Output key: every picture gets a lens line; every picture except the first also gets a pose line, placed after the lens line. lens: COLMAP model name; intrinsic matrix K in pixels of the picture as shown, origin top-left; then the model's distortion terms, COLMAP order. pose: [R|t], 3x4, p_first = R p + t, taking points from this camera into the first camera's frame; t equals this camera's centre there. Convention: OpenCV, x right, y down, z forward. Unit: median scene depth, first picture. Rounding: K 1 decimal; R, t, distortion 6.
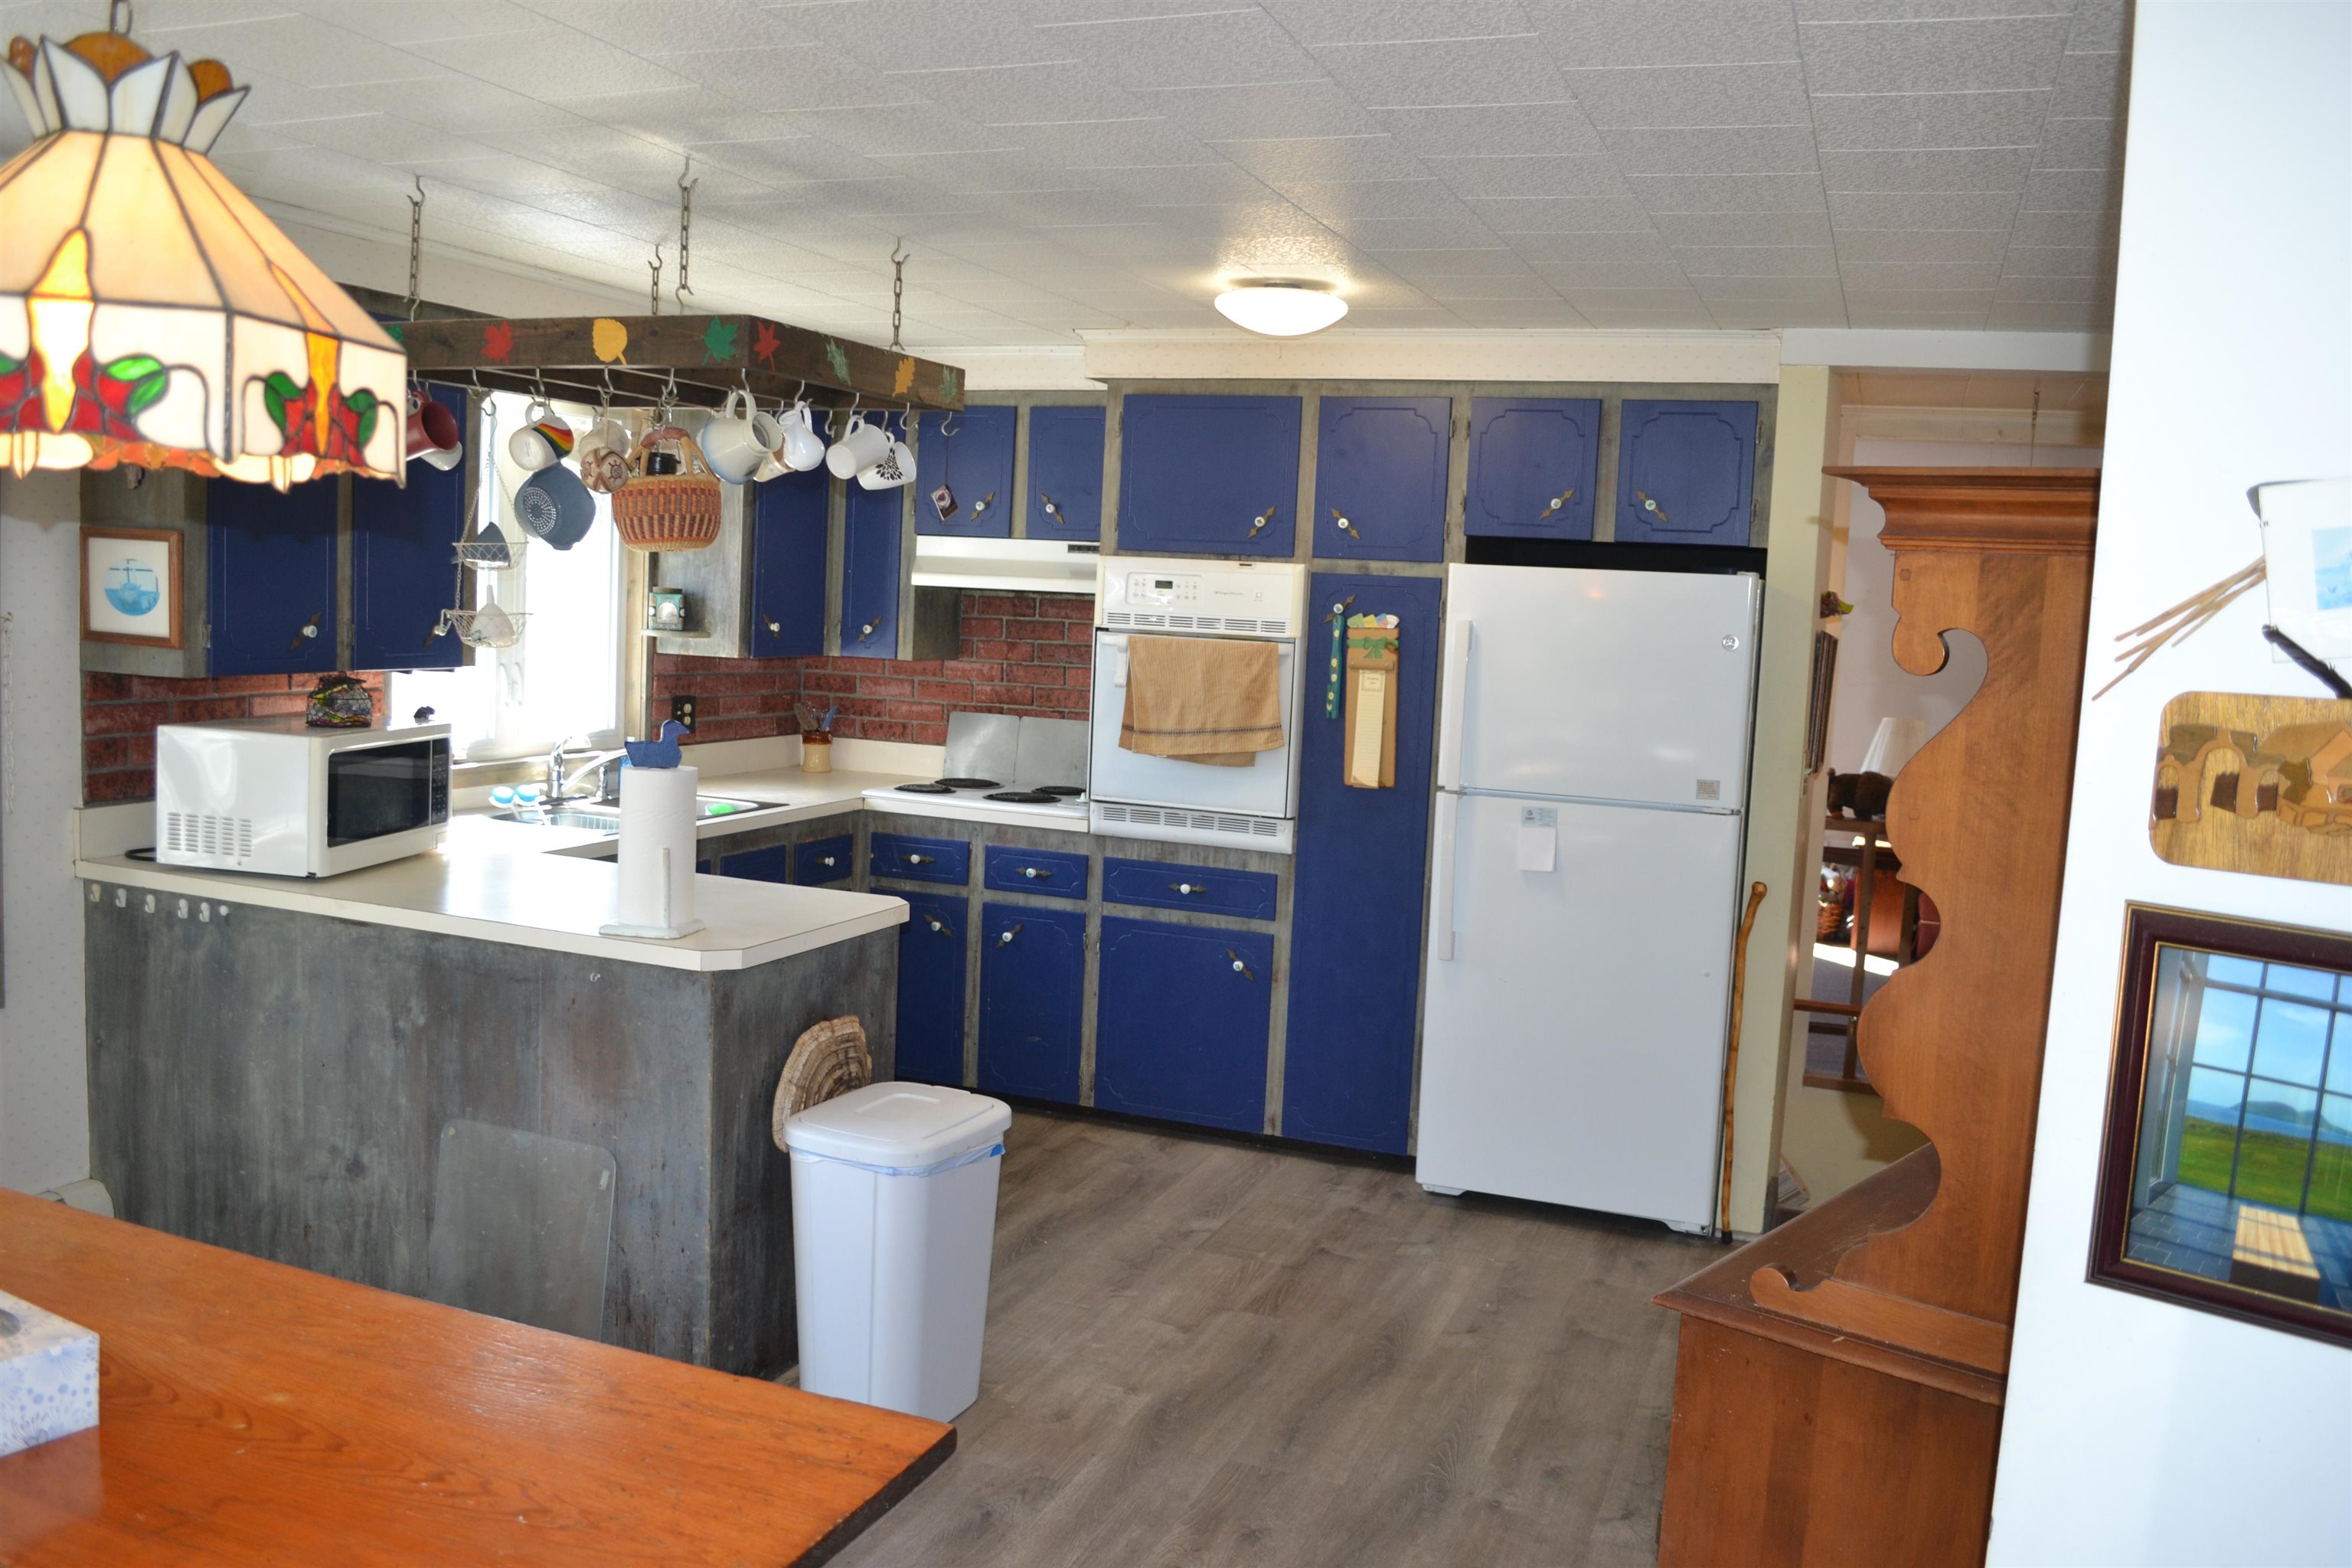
lens RADIAL K [[1866.4, 0, 1179.3], [0, 1866.4, 789.8], [0, 0, 1]] dist [-0.086235, 0.014897]
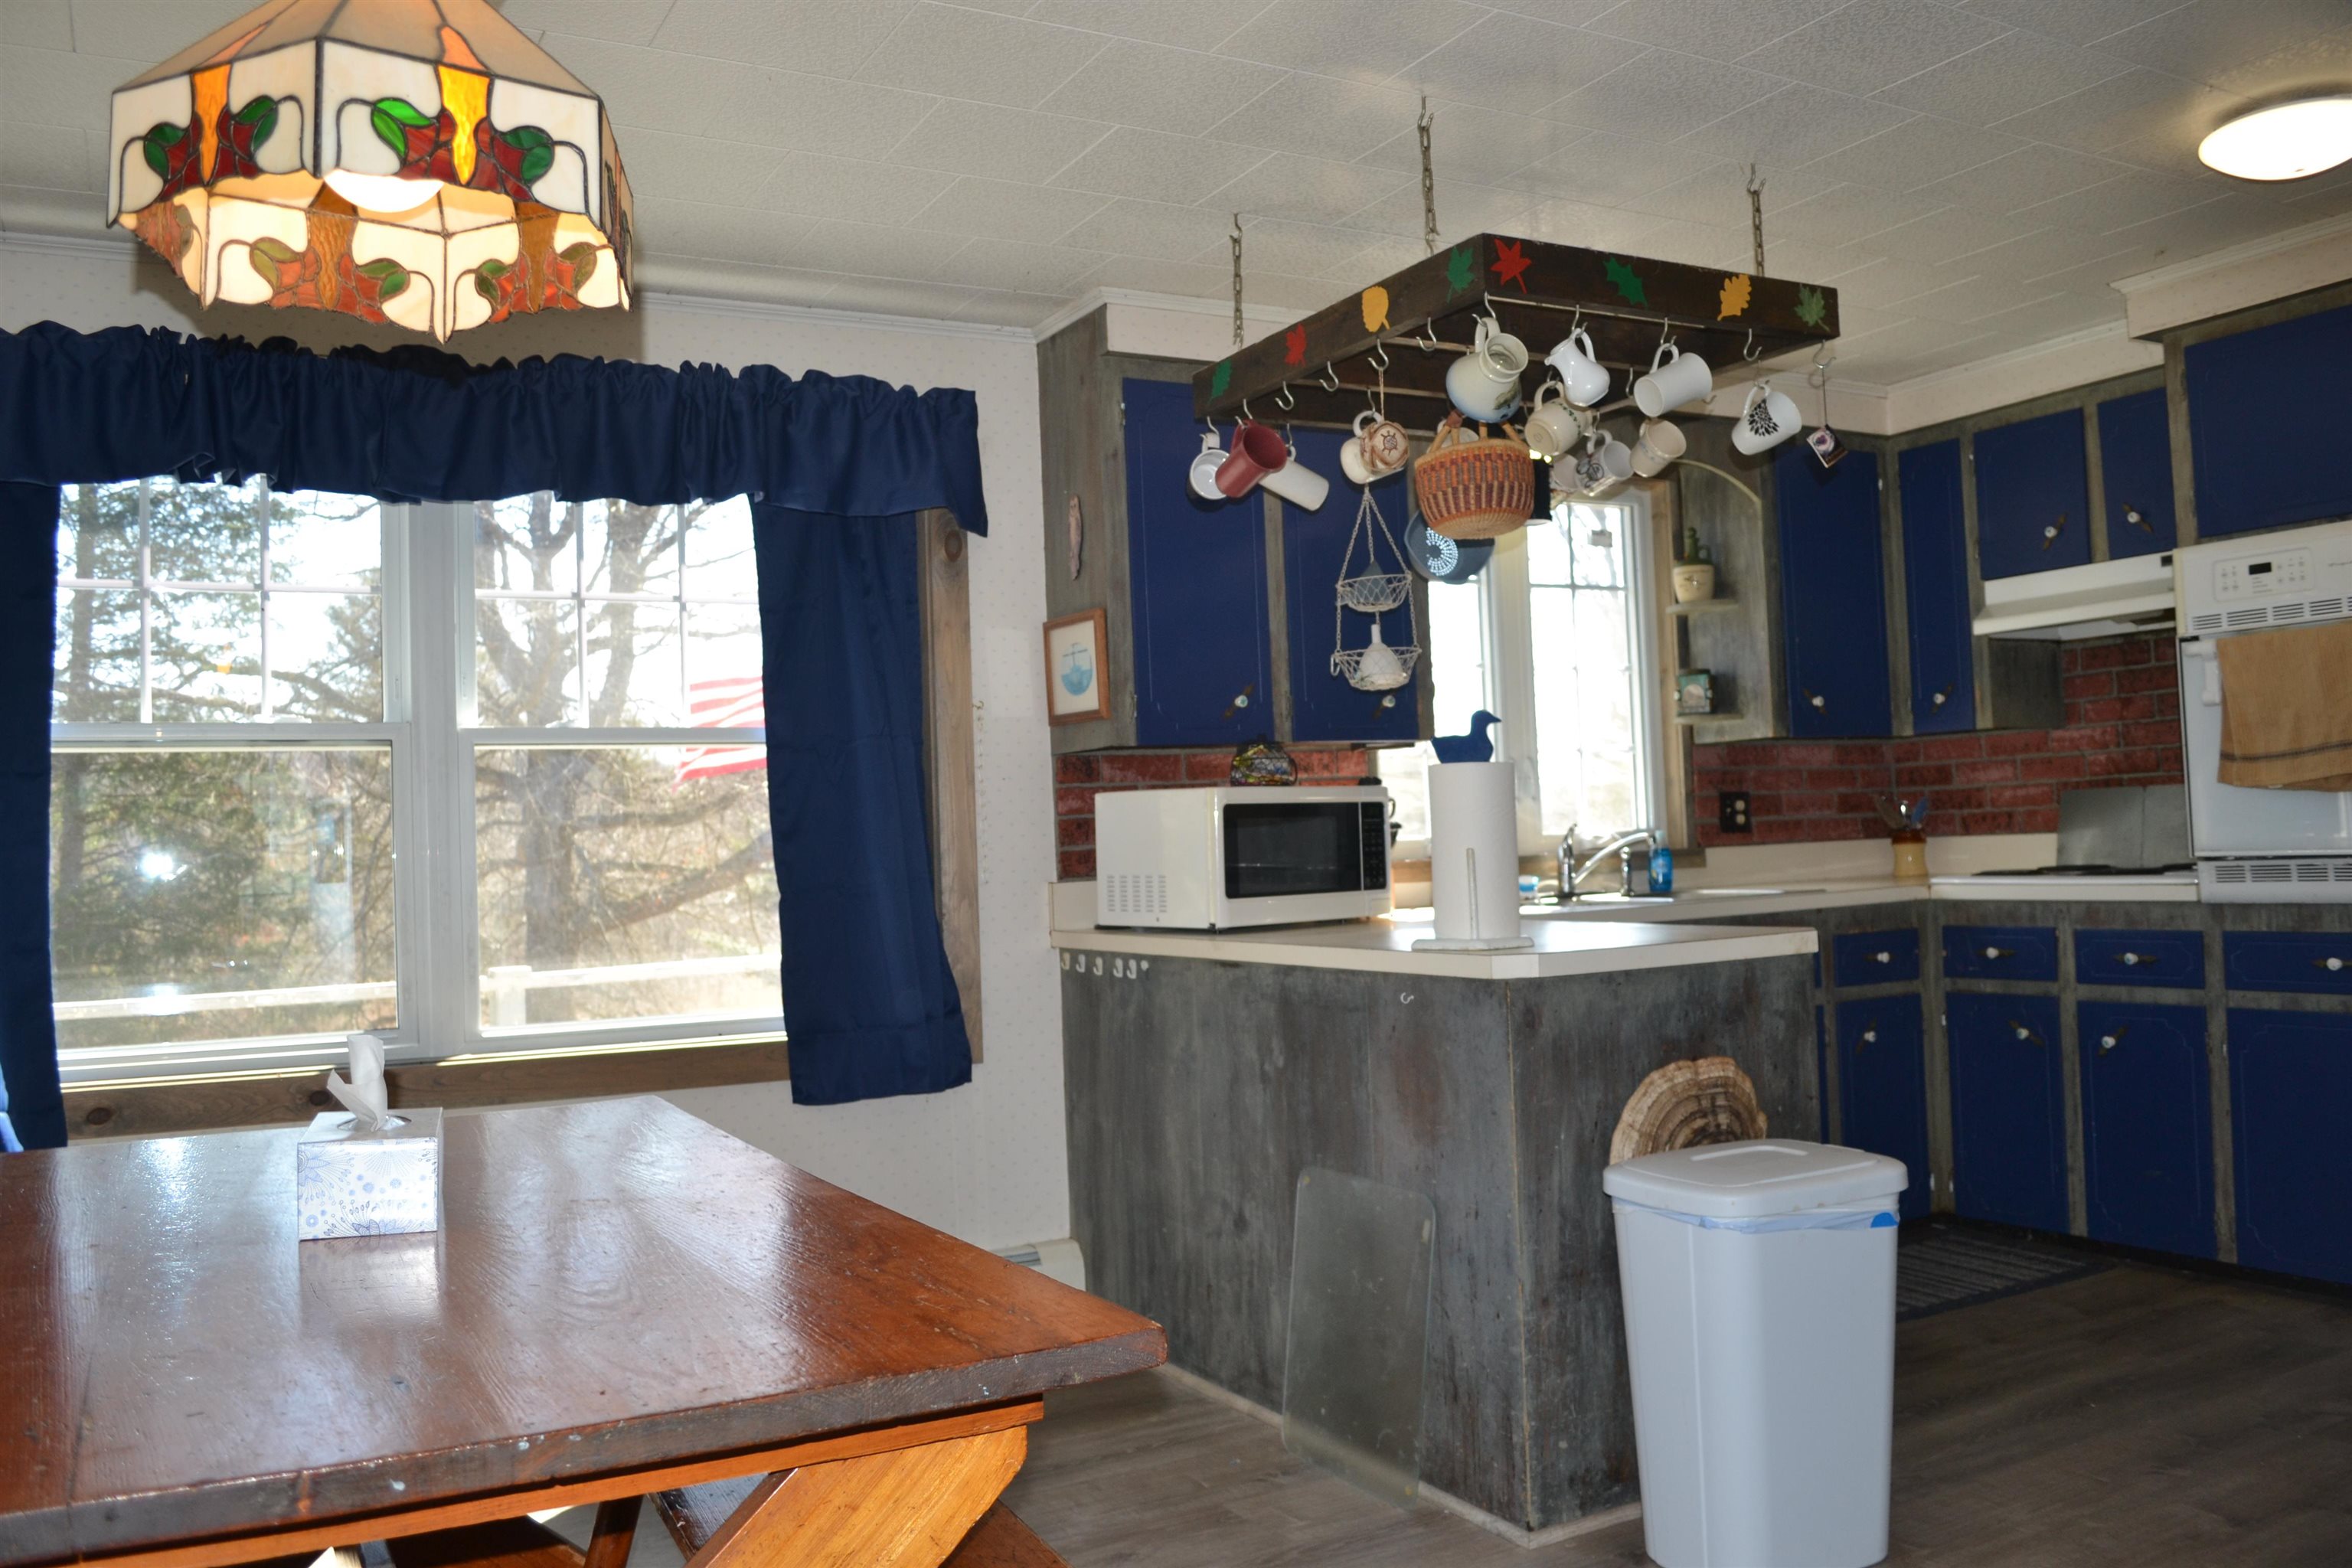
lens RADIAL K [[1866.4, 0, 1177.9], [0, 1866.4, 779.5], [0, 0, 1]] dist [-0.086235, 0.014897]
pose [[0.760724, -0.100440, -0.641257, 0.170976], [0.009108, 0.989509, -0.144182, 0.112366], [0.649011, 0.103842, 0.753658, 0.208135]]
